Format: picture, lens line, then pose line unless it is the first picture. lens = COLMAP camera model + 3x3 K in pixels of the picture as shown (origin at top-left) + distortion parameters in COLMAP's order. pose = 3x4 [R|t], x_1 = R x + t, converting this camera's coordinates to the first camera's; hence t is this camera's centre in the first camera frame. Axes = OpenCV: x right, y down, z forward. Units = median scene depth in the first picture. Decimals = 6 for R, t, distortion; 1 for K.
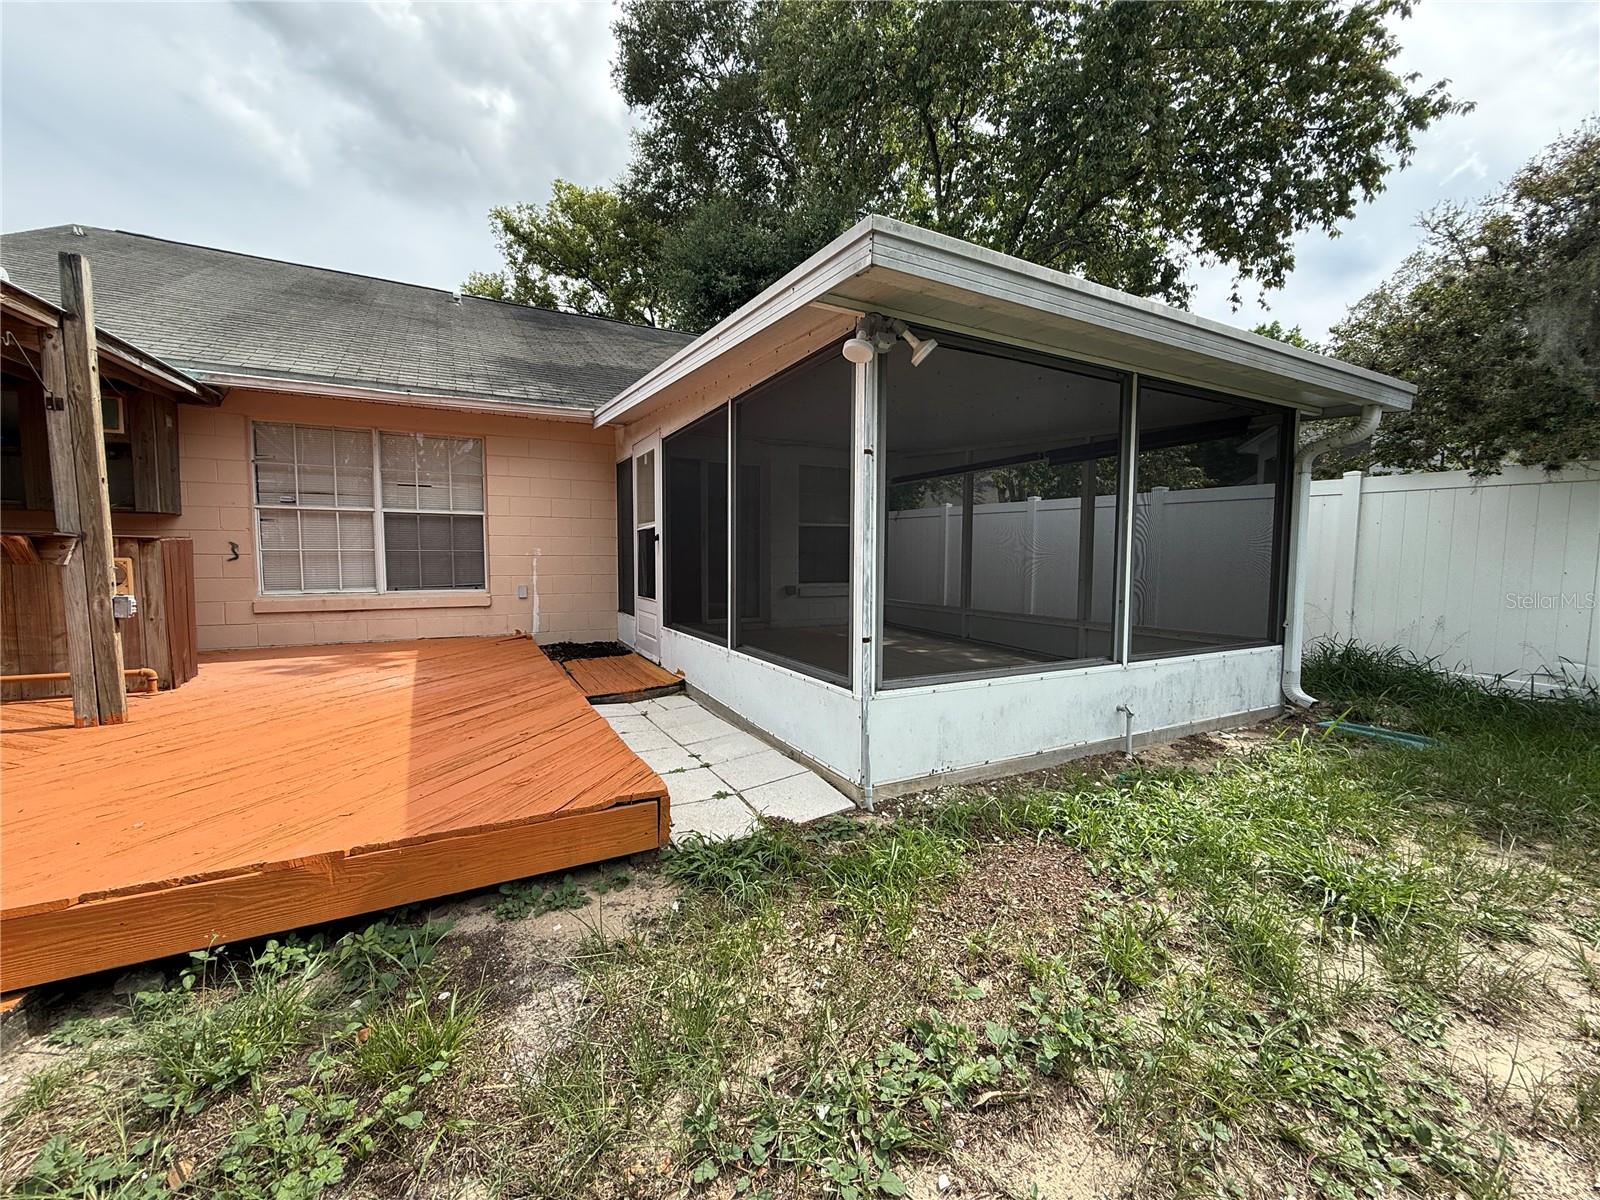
lens RADIAL K [[637.7, 0, 800.0], [0, 637.7, 600.0], [0, 0, 1]] dist [-0.002825, 0.000239]
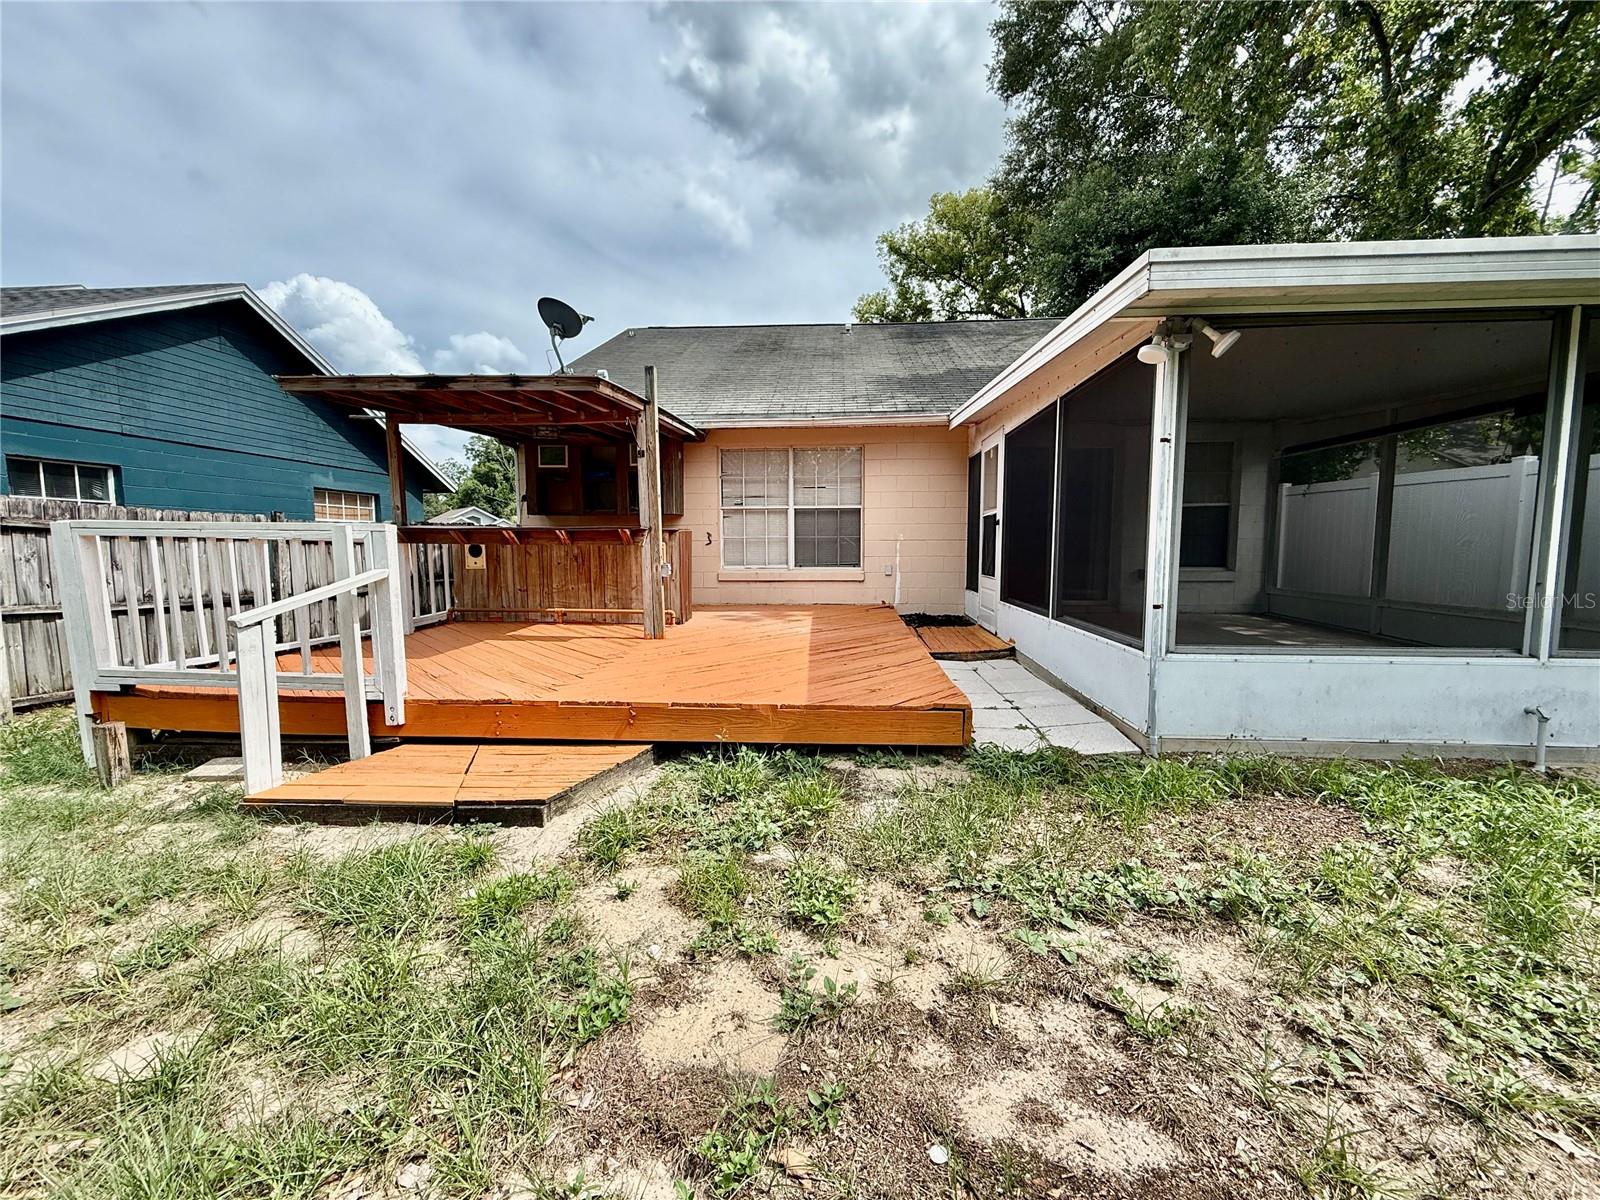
lens RADIAL K [[637.7, 0, 800.0], [0, 637.7, 600.0], [0, 0, 1]] dist [-0.002825, 0.000239]
pose [[0.847722, 0.039215, -0.528989, 0.091212], [-0.028934, 0.999197, 0.027705, 0.020834], [0.529651, -0.008180, 0.848176, -0.164189]]
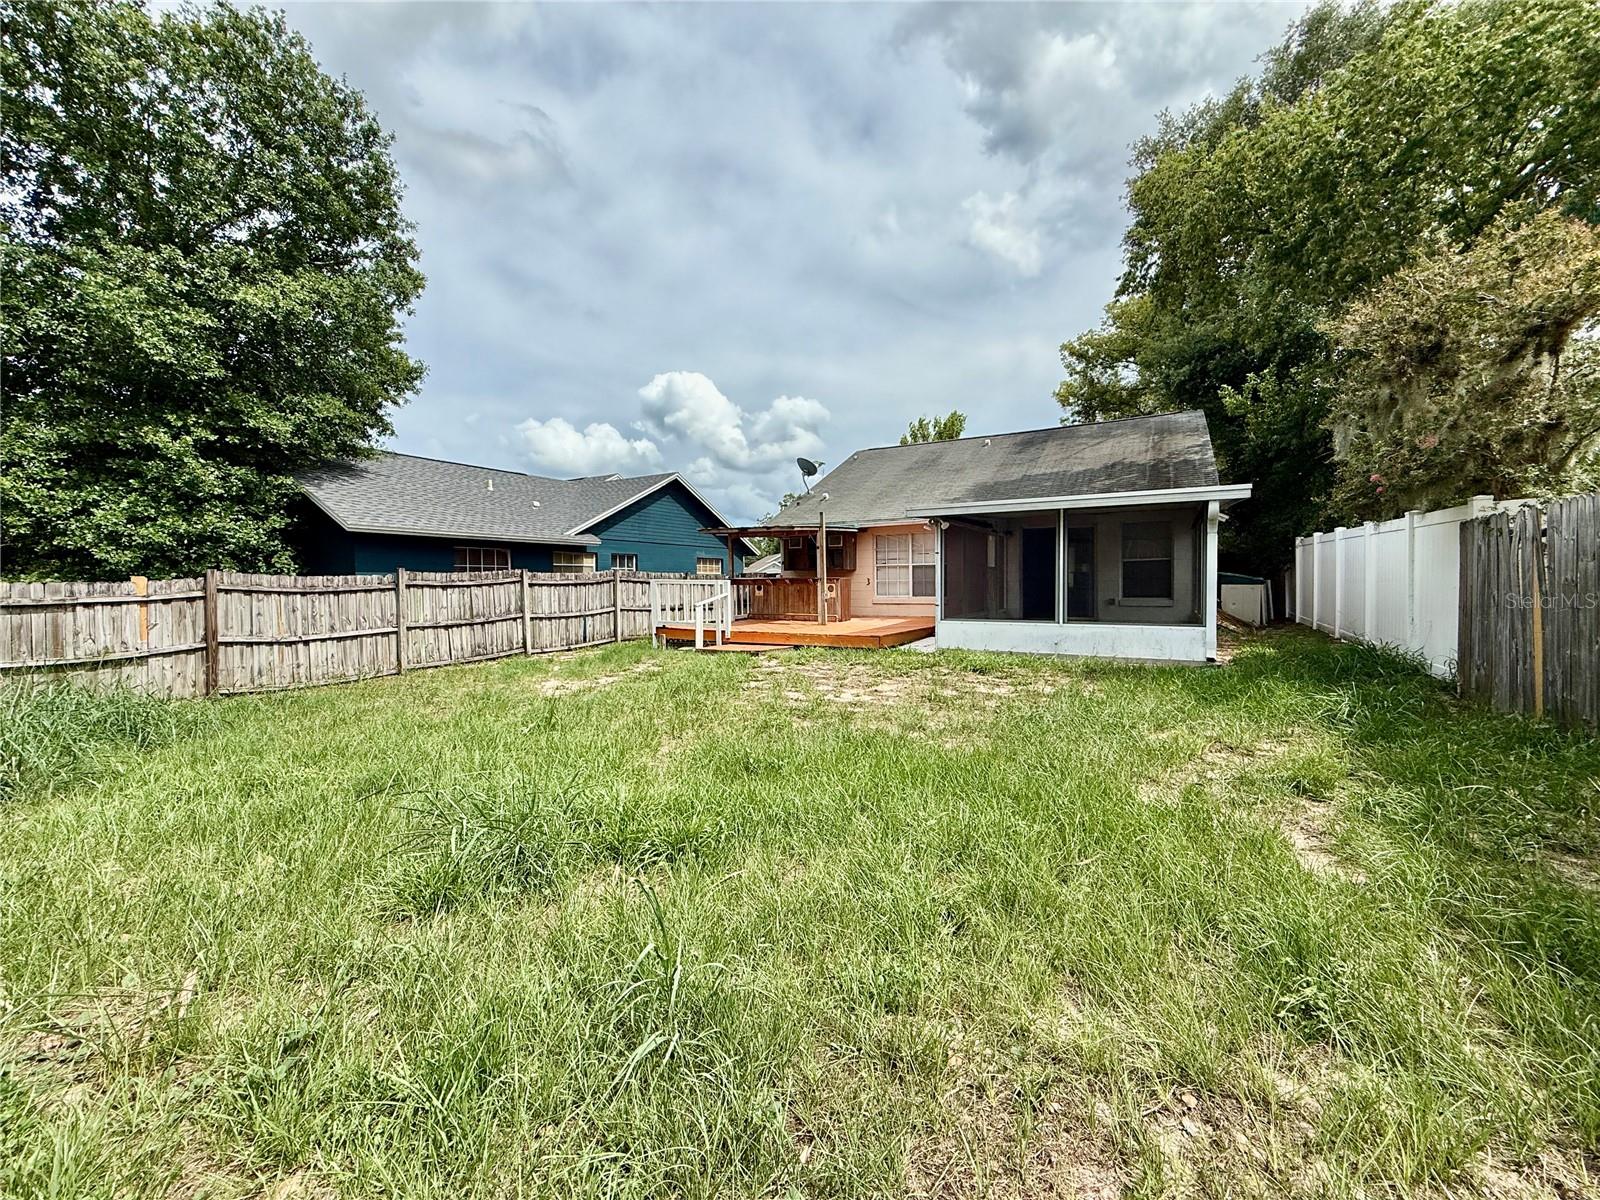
lens RADIAL K [[637.7, 0, 800.0], [0, 637.7, 600.0], [0, 0, 1]] dist [-0.002825, 0.000239]
pose [[0.530238, 0.013645, -0.847739, 1.460708], [-0.048291, 0.998733, -0.014129, 0.064449], [0.846473, 0.048430, 0.530225, -0.825504]]
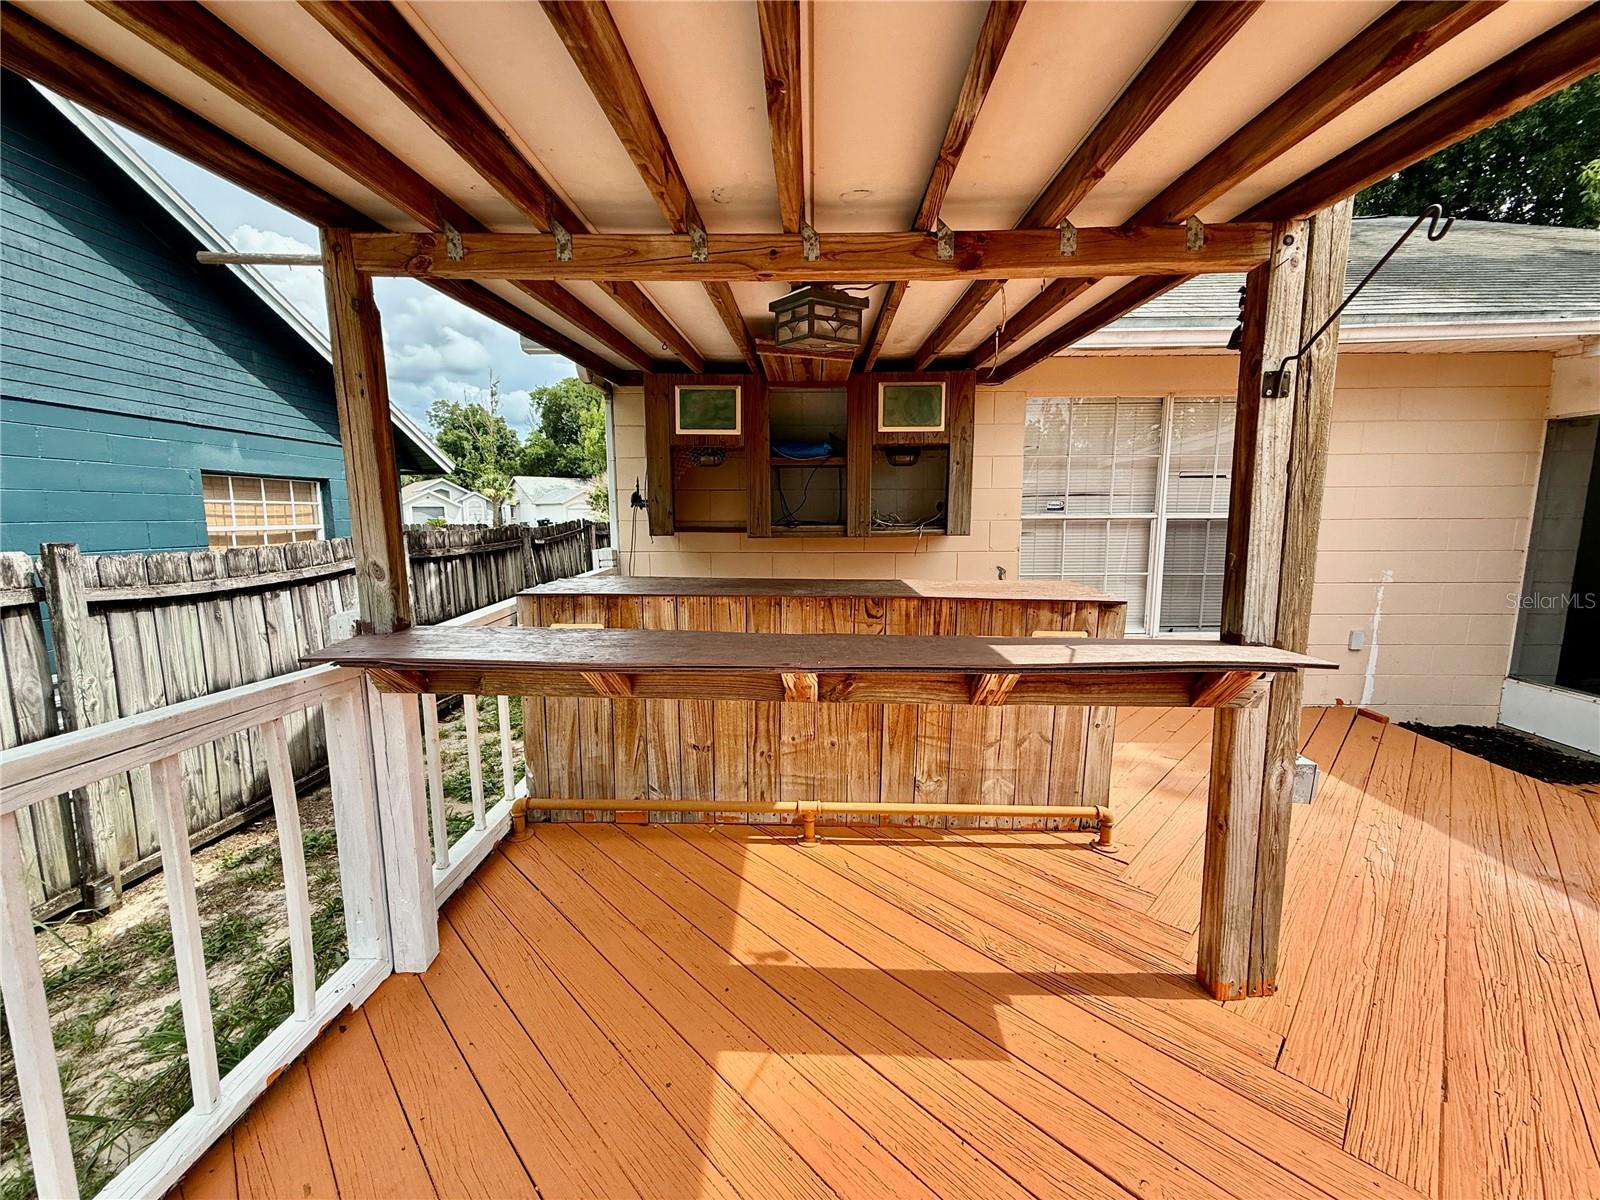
lens RADIAL K [[637.7, 0, 800.0], [0, 637.7, 600.0], [0, 0, 1]] dist [-0.002825, 0.000239]
pose [[0.869260, 0.057849, -0.490959, -0.767646], [-0.025842, 0.997089, 0.071732, -0.105016], [0.493679, -0.049666, 0.868225, 0.240126]]
